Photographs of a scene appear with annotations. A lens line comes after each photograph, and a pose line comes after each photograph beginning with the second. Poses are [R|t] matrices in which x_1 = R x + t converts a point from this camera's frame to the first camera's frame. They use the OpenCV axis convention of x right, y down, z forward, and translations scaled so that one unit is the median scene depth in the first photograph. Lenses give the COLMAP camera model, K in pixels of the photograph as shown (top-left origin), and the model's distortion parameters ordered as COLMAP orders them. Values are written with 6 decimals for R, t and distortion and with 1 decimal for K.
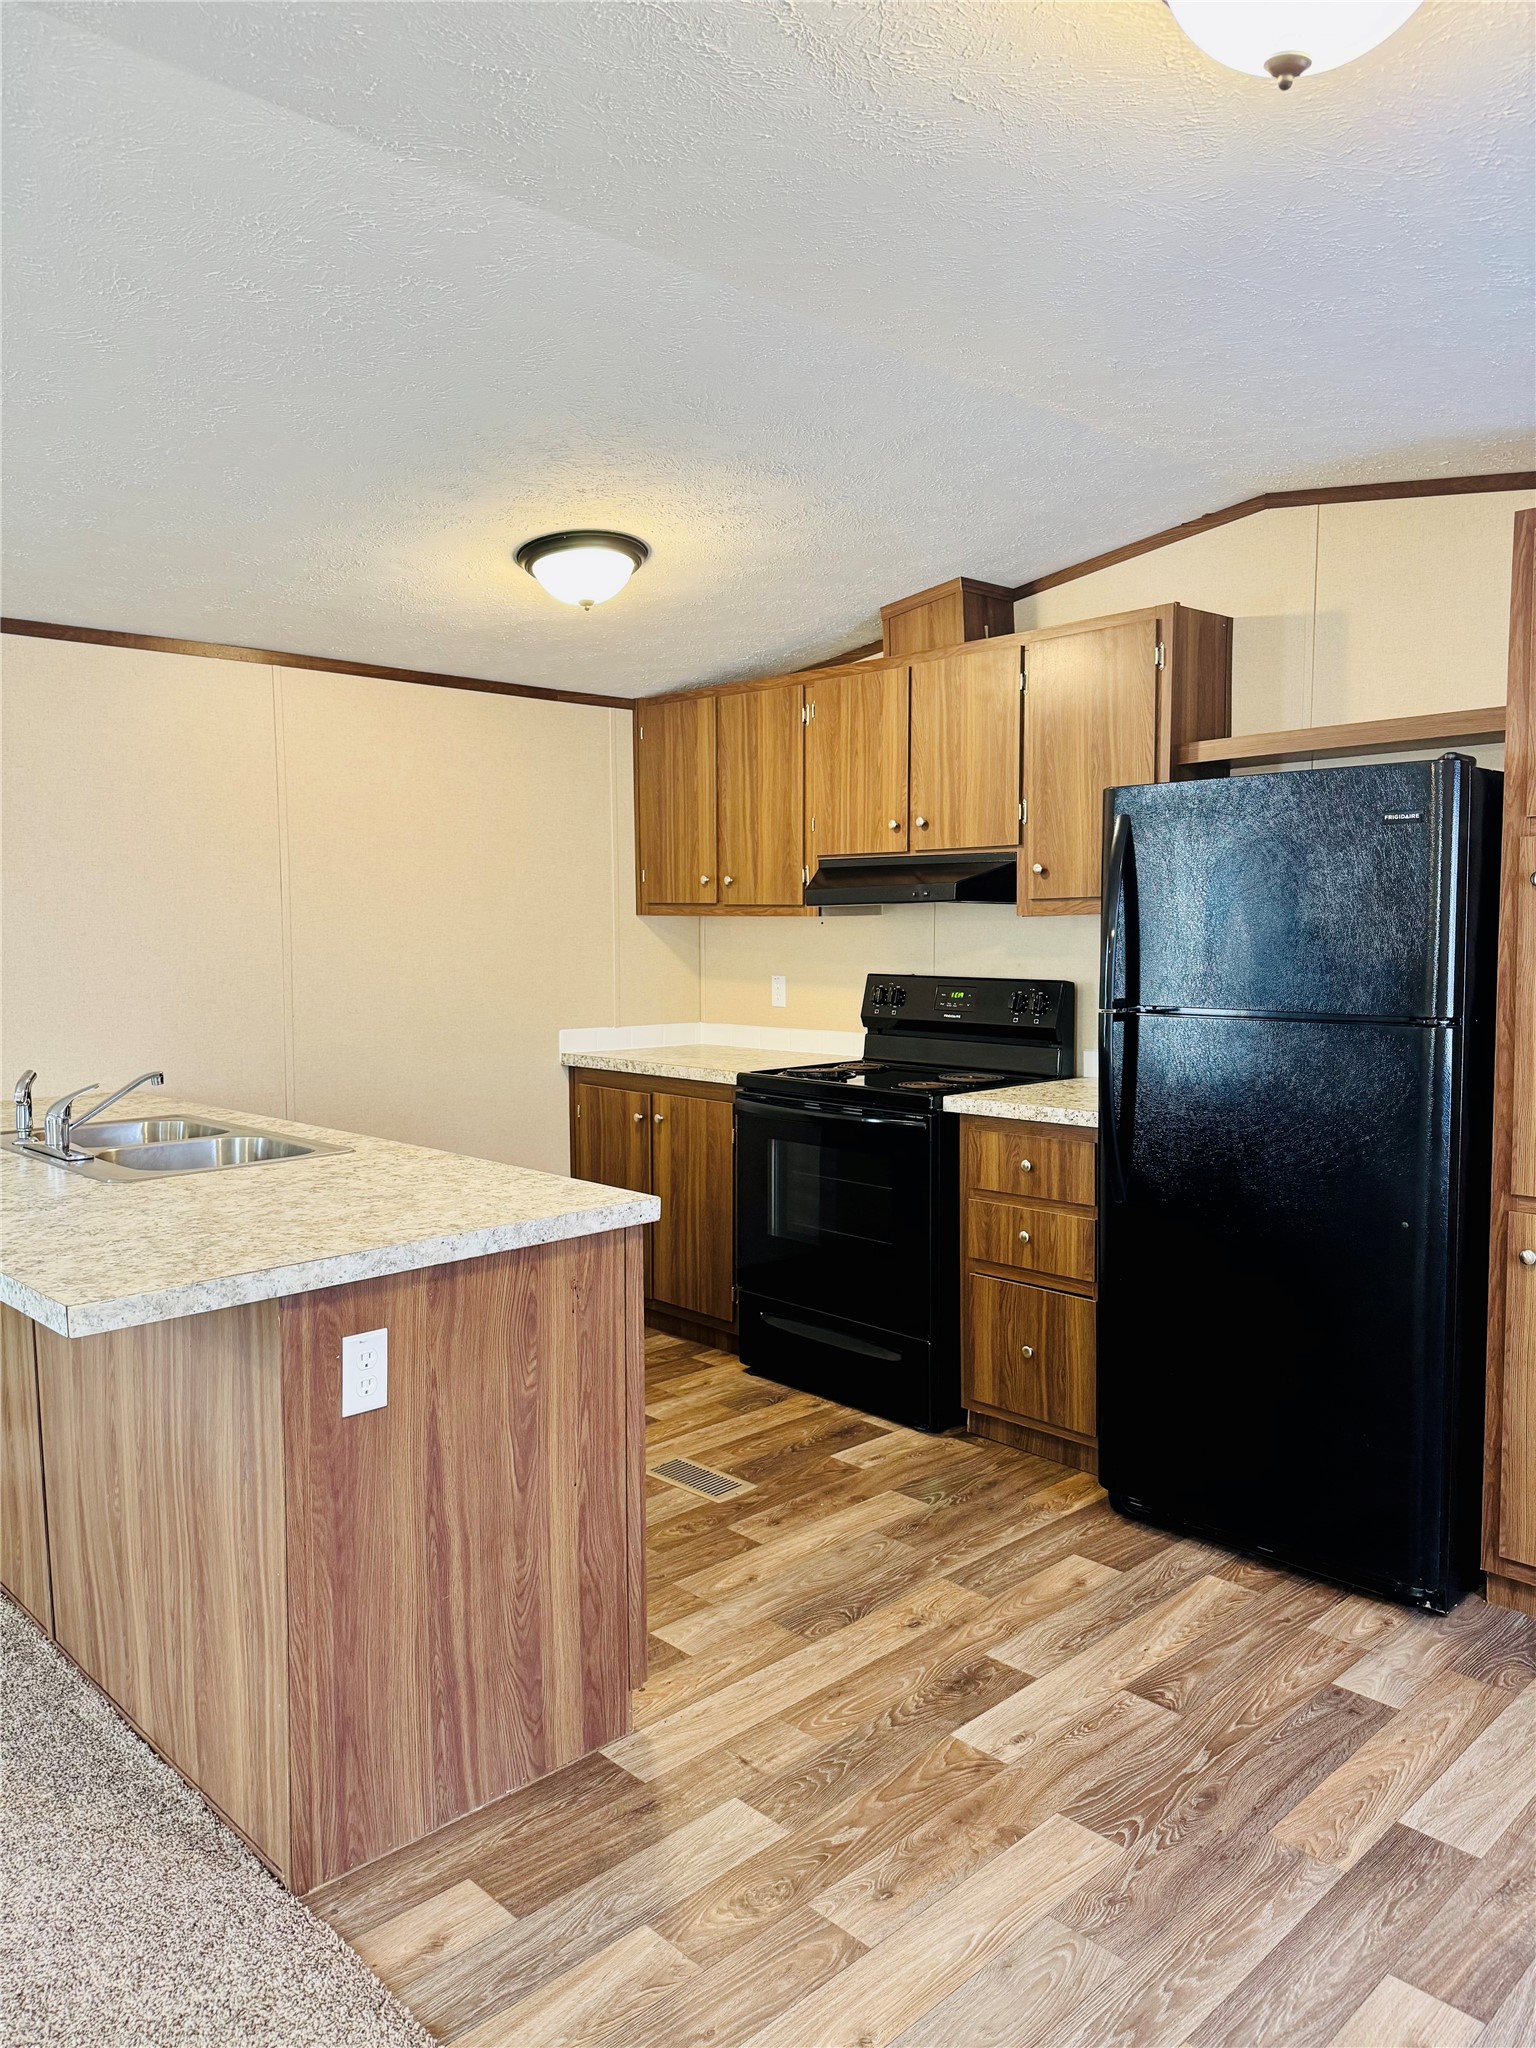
lens RADIAL K [[1452.4, 0, 746.5], [0, 1452.4, 1003.2], [0, 0, 1]] dist [0.020229, -0.025843]
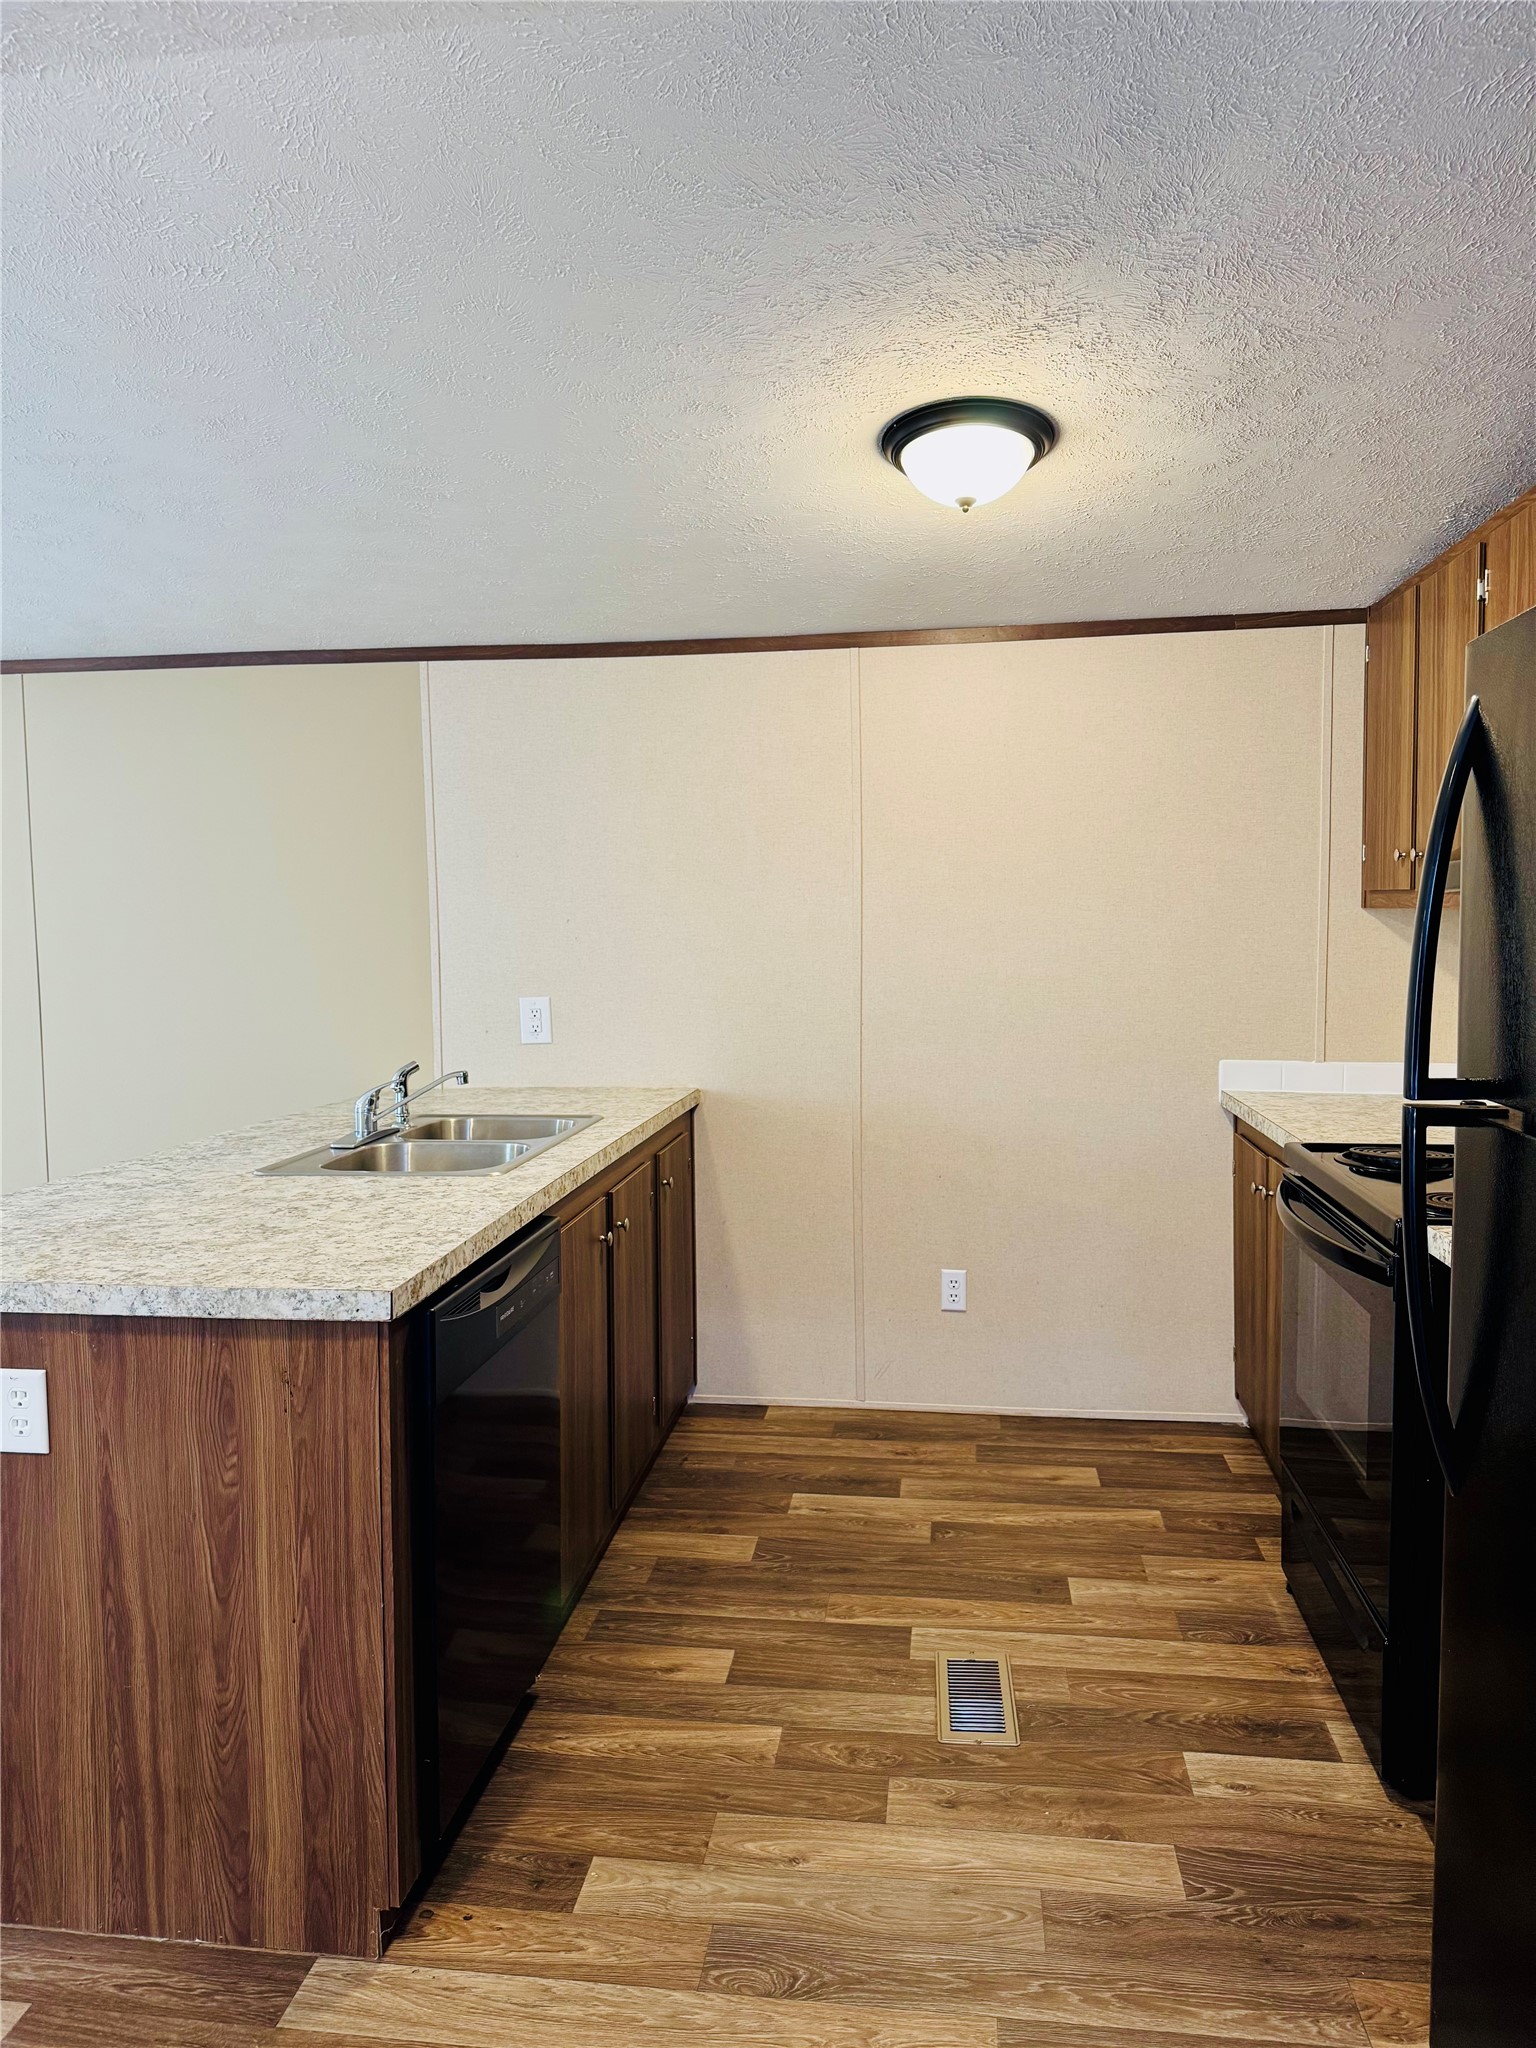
lens RADIAL K [[1452.4, 0, 758.7], [0, 1452.4, 1018.7], [0, 0, 1]] dist [0.020229, -0.025843]
pose [[0.627593, 0.052927, -0.776740, 0.670161], [-0.042249, 0.998532, 0.033904, -0.045045], [0.777394, 0.011538, 0.628908, 0.694562]]
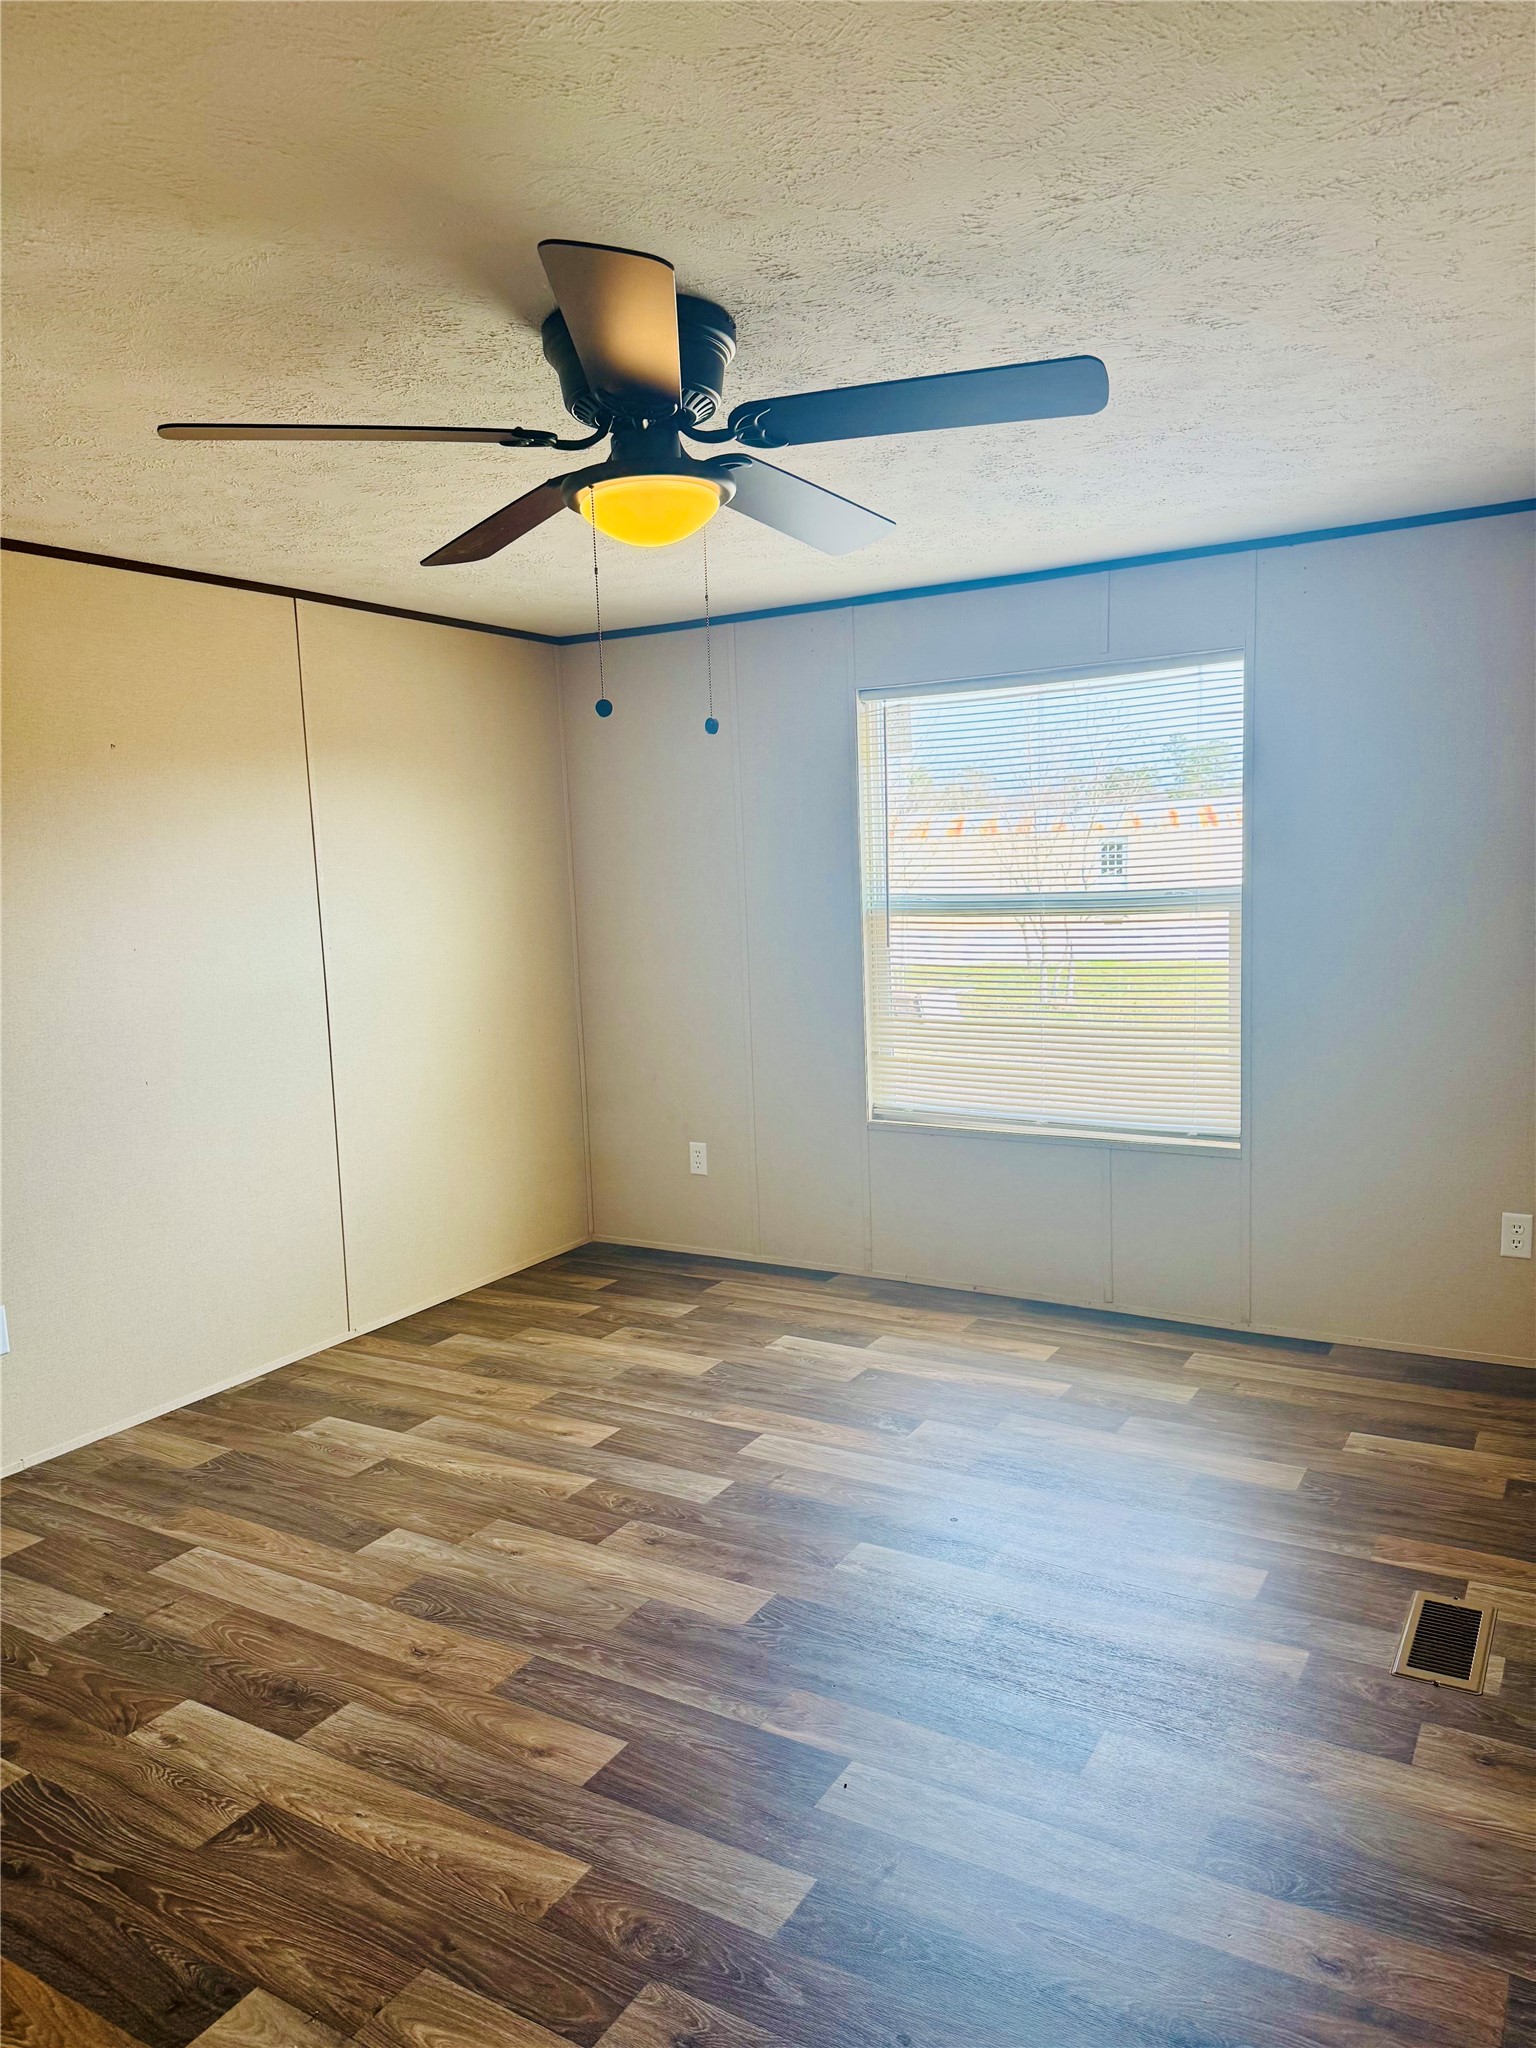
lens RADIAL K [[1452.4, 0, 780.9], [0, 1452.4, 1110.8], [0, 0, 1]] dist [0.020229, -0.025843]
pose [[0.272577, 0.170985, -0.946819, 1.109921], [-0.028816, 0.985092, 0.169601, -0.073148], [0.961702, -0.018946, 0.273440, 1.113598]]
